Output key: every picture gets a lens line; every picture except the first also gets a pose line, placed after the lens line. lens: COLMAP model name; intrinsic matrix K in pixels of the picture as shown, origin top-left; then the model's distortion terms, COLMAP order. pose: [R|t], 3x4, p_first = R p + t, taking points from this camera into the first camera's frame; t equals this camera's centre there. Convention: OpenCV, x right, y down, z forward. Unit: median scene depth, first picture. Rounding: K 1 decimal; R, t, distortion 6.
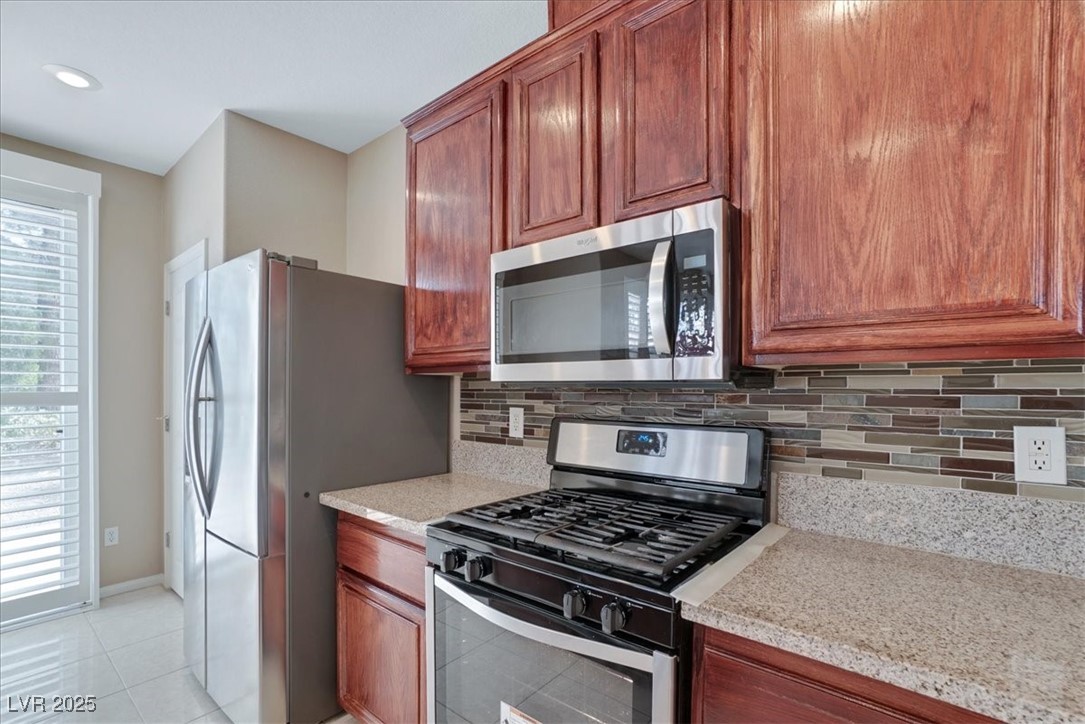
lens RADIAL K [[501.2, 0, 540.0], [0, 501.2, 391.3], [0, 0, 1]] dist [-0.016667, 0.001012]
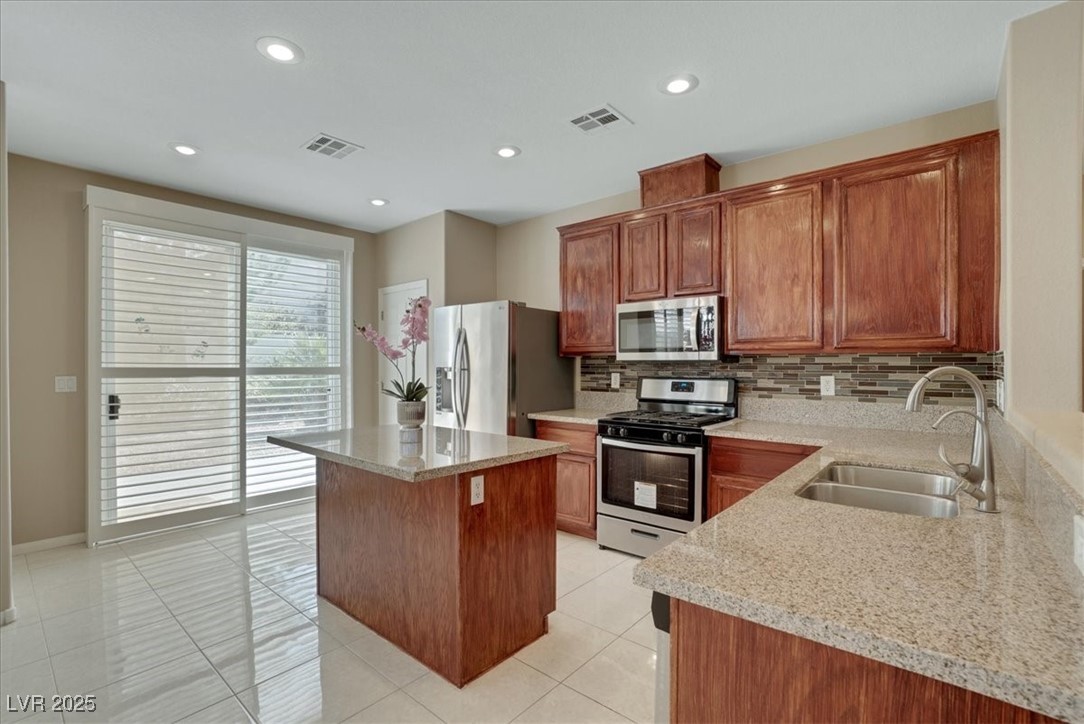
lens RADIAL K [[498.3, 0, 539.5], [0, 498.3, 368.6], [0, 0, 1]] dist [-0.029979, 0.000184]
pose [[0.999965, -0.004707, -0.006939, -0.490342], [0.004745, 0.999974, 0.005413, 0.003999], [0.006913, -0.005446, 0.999961, -1.430998]]
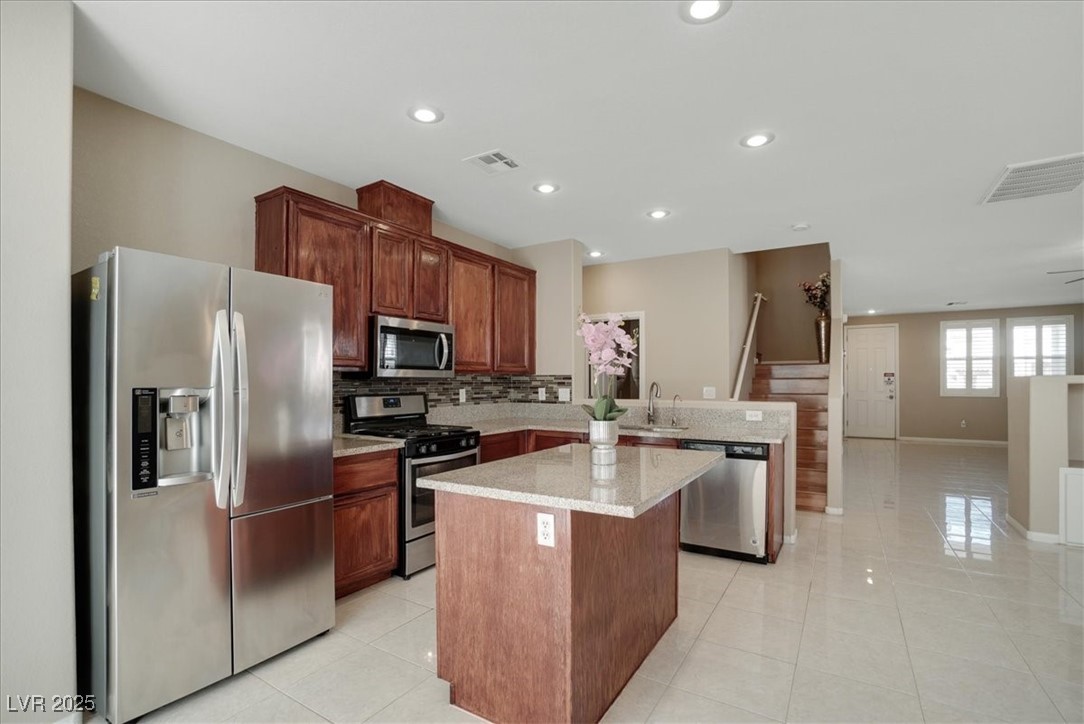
lens RADIAL K [[498.4, 0, 540.0], [0, 498.4, 377.9], [0, 0, 1]] dist [-0.041812, 0.000738]
pose [[-0.140055, 0.000374, 0.990144, -2.518922], [0.002873, 0.999996, 0.000029, -0.016178], [-0.990140, 0.002849, -0.140055, 0.713979]]
